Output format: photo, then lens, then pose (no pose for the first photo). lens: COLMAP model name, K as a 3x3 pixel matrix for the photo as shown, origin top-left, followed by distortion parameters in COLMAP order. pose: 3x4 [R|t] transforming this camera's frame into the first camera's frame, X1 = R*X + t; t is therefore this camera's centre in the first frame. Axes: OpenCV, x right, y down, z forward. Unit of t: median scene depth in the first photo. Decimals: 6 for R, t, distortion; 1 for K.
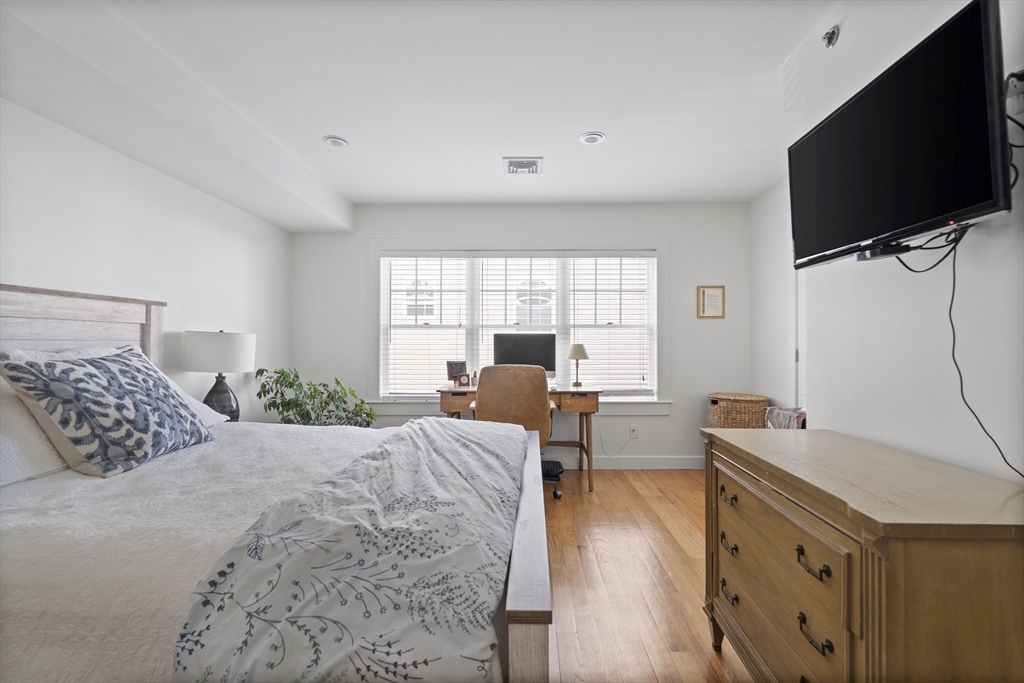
lens RADIAL K [[452.6, 0, 512.0], [0, 452.6, 341.5], [0, 0, 1]] dist [-0.001263, -0.000132]
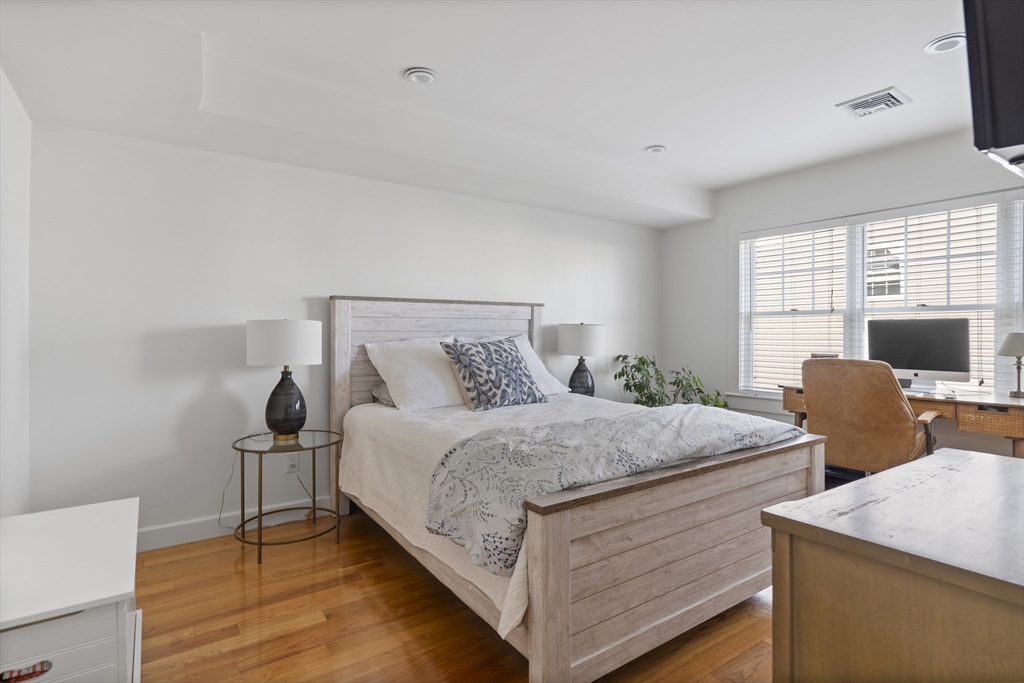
lens RADIAL K [[518.9, 0, 512.0], [0, 518.9, 341.5], [0, 0, 1]] dist [-0.003571, -0.000111]
pose [[0.603921, 0.010385, -0.796976, 0.624301], [0.005674, 0.999834, 0.017327, 0.001891], [0.797024, -0.014986, 0.603762, -0.058660]]
